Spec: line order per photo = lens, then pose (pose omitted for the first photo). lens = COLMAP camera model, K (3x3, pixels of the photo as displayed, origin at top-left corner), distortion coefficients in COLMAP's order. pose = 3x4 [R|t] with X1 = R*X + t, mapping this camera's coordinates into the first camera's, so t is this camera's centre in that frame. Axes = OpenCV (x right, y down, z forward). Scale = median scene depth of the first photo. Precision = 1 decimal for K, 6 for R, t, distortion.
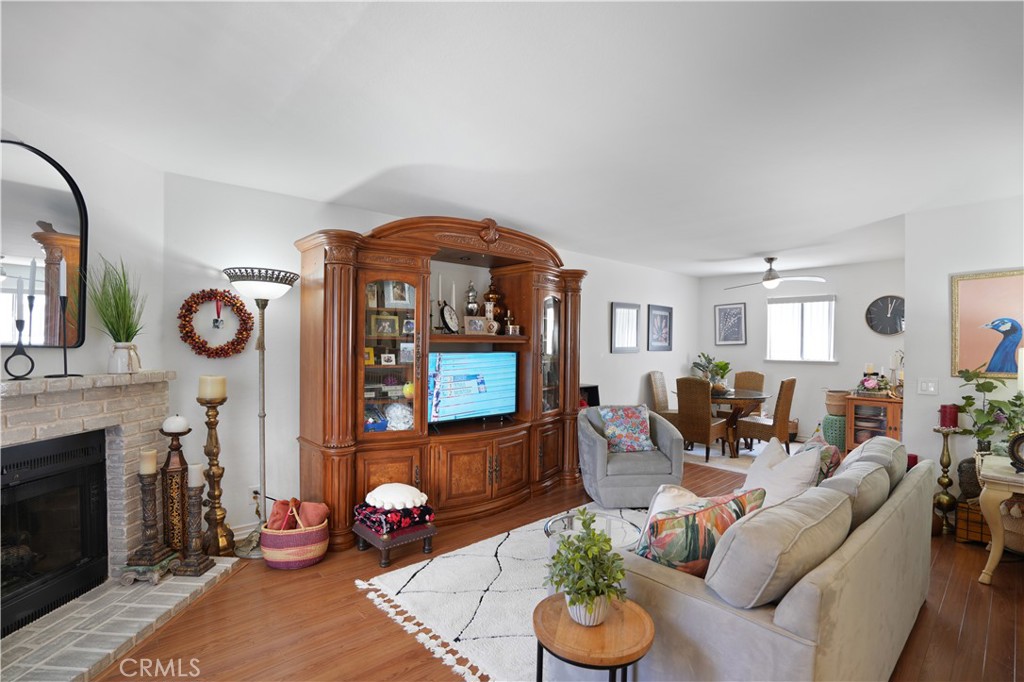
lens RADIAL K [[478.7, 0, 510.9], [0, 478.7, 348.6], [0, 0, 1]] dist [-0.027659, 0.002507]
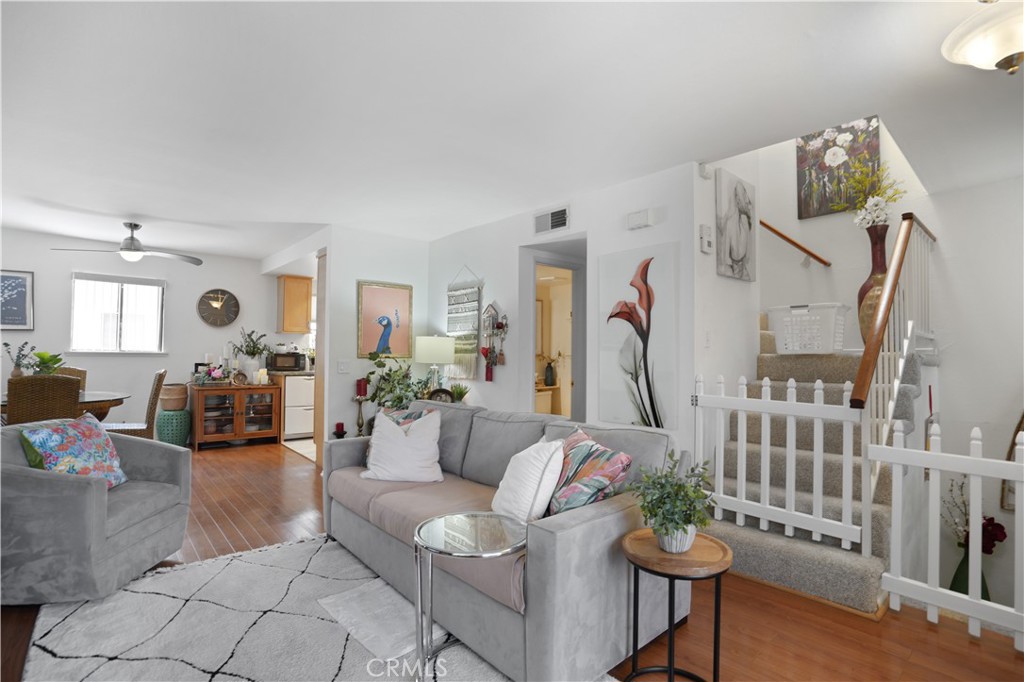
lens RADIAL K [[478.7, 0, 517.9], [0, 478.7, 338.2], [0, 0, 1]] dist [-0.027659, 0.002507]
pose [[0.017617, 0.027283, 0.999473, -0.412140], [-0.002805, 0.999625, -0.027238, 0.042316], [-0.999841, -0.002324, 0.017687, 0.554297]]
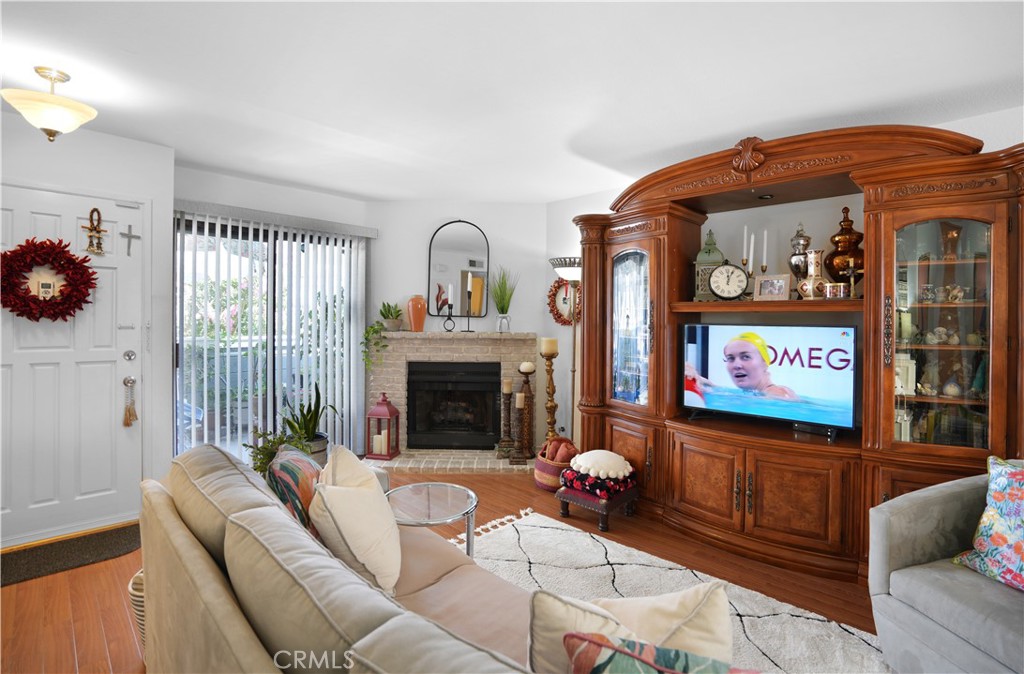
lens RADIAL K [[478.7, 0, 499.0], [0, 478.7, 317.3], [0, 0, 1]] dist [-0.027659, 0.002507]
pose [[0.070272, -0.003030, -0.997523, 0.714208], [-0.012600, 0.999913, -0.003925, 0.003660], [0.997448, 0.012845, 0.070228, 0.662014]]
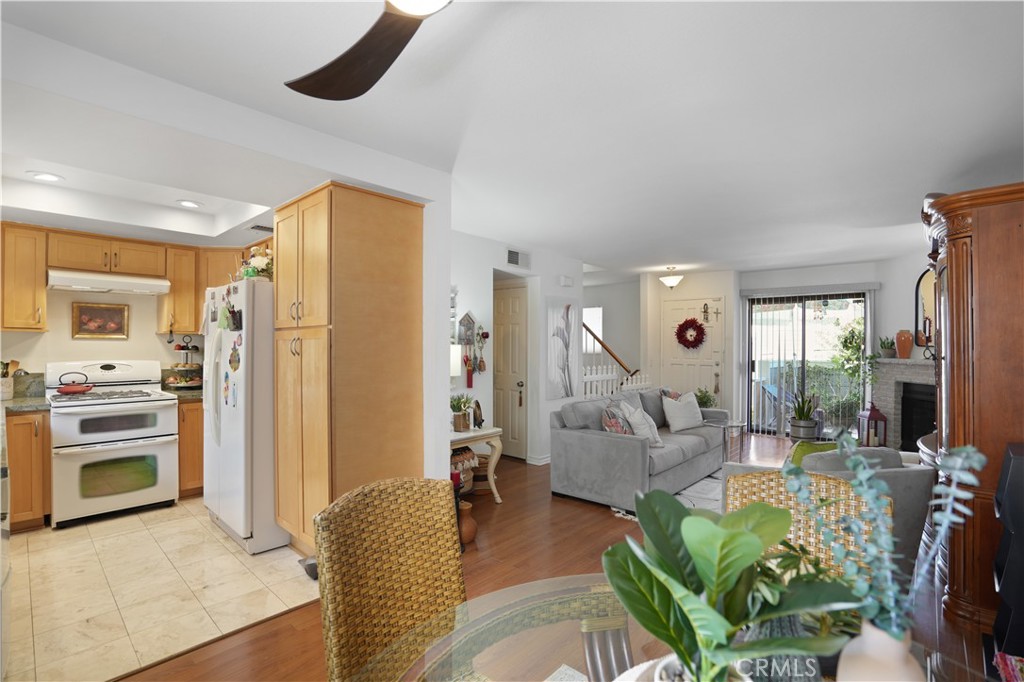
lens RADIAL K [[478.7, 0, 512.9], [0, 478.7, 342.4], [0, 0, 1]] dist [-0.027659, 0.002507]
pose [[-0.991365, -0.007419, -0.130922, 0.960599], [-0.007514, 0.999972, 0.000232, -0.006363], [0.130916, 0.001214, -0.991393, 2.016721]]
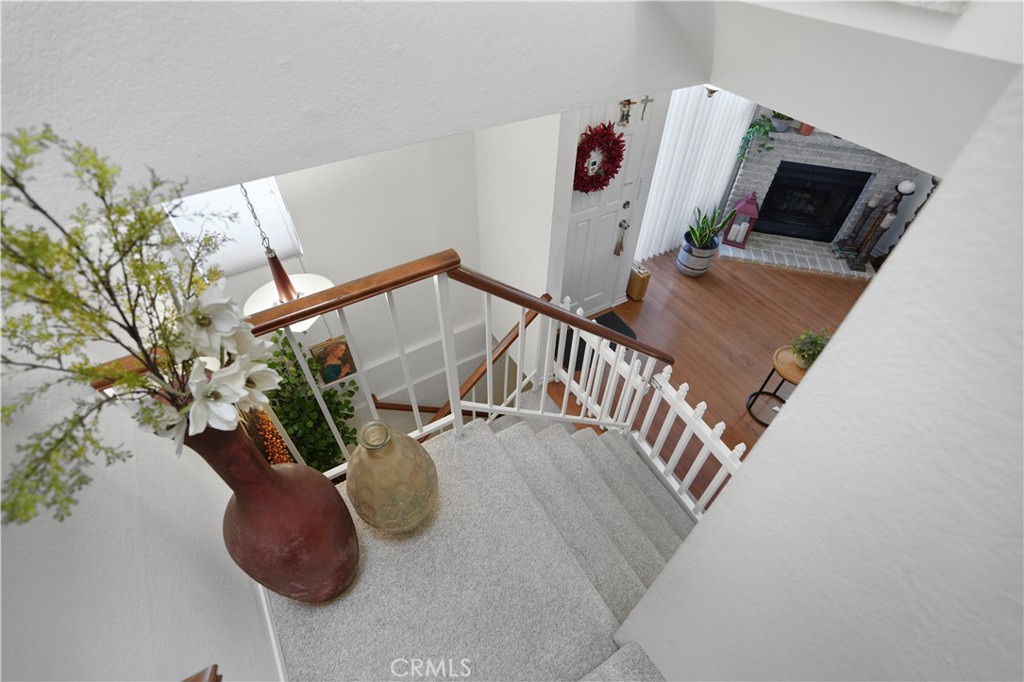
lens RADIAL K [[478.7, 0, 513.0], [0, 478.7, 341.0], [0, 0, 1]] dist [-0.027659, 0.002507]
pose [[-0.146468, 0.707641, -0.691225, 0.787337], [-0.031141, 0.695116, 0.718223, -0.476013], [0.988725, 0.126722, -0.079776, -0.100614]]
